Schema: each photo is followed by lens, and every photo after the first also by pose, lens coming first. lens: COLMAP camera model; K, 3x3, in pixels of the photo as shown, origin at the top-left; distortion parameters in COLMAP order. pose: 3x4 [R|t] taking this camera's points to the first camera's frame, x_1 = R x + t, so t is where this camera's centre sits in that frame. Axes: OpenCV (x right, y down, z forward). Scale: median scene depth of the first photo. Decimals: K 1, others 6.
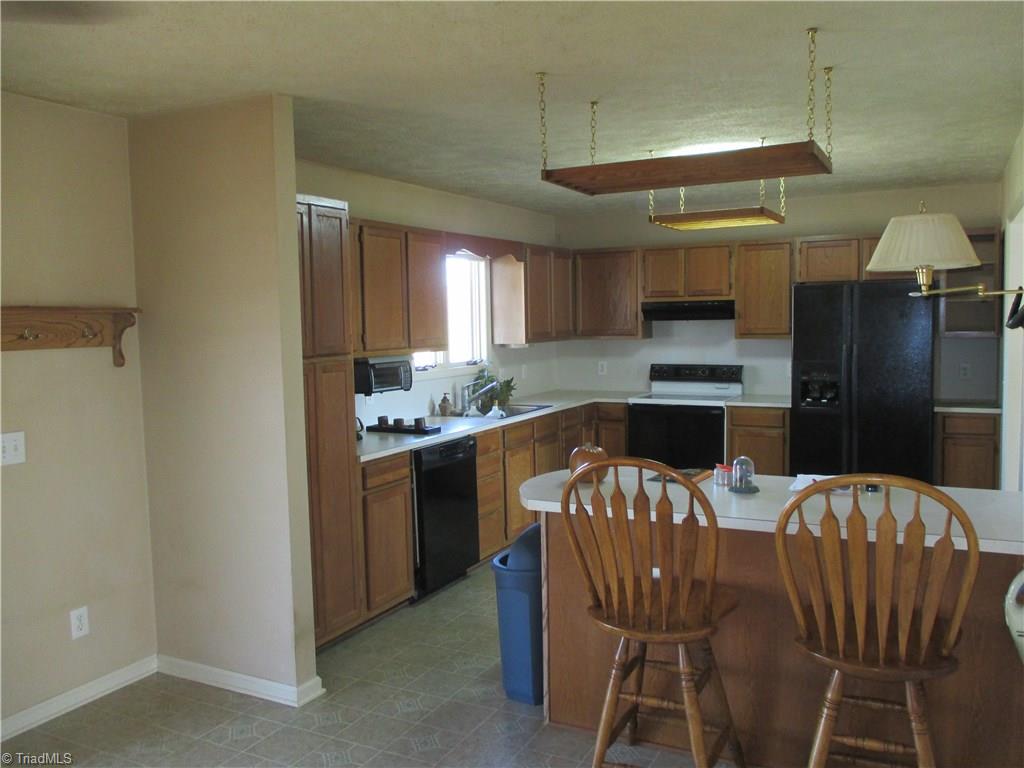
lens RADIAL K [[856.0, 0, 512.0], [0, 856.0, 384.7], [0, 0, 1]] dist [-0.031188, -0.008261]
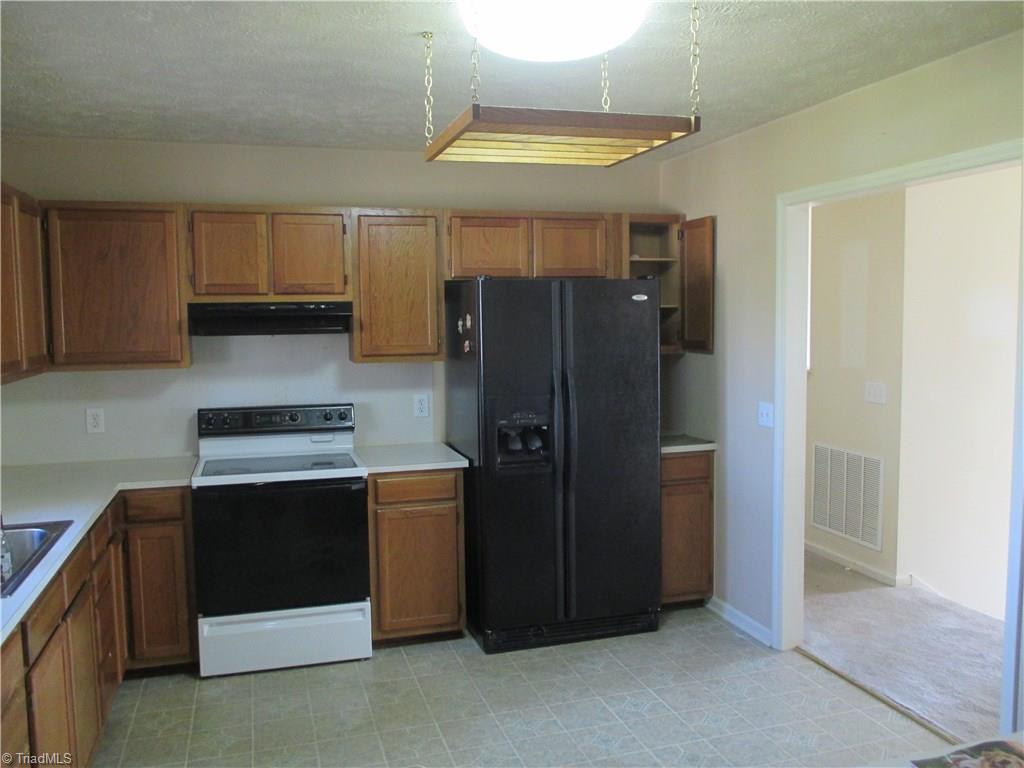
lens RADIAL K [[856.0, 0, 512.3], [0, 856.0, 382.0], [0, 0, 1]] dist [-0.031188, -0.008261]
pose [[0.715244, -0.045250, 0.697408, -0.092885], [0.053454, 0.998521, 0.009966, -0.039093], [-0.696827, 0.030151, 0.716605, 0.455719]]
